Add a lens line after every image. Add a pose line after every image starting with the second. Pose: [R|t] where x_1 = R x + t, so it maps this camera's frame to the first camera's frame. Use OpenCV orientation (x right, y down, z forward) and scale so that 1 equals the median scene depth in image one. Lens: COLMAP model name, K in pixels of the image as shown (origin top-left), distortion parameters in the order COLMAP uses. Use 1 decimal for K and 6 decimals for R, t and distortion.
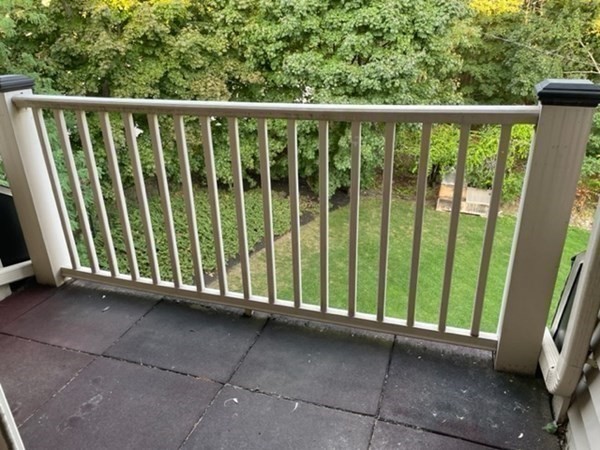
lens RADIAL K [[449.6, 0, 300.0], [0, 449.6, 225.0], [0, 0, 1]] dist [0.019109, -0.000926]
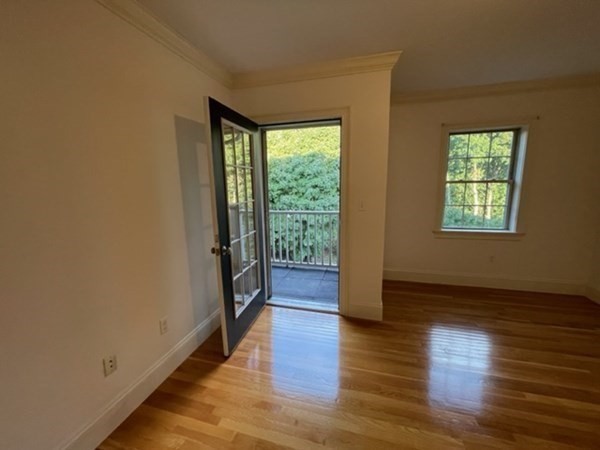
lens RADIAL K [[243.3, 0, 297.1], [0, 243.3, 222.7], [0, 0, 1]] dist [0.001127, -0.004176]
pose [[0.998417, -0.000615, 0.056238, -0.024396], [0.014373, 0.969527, -0.244563, 0.055521], [-0.054374, 0.244984, 0.968001, -0.168357]]
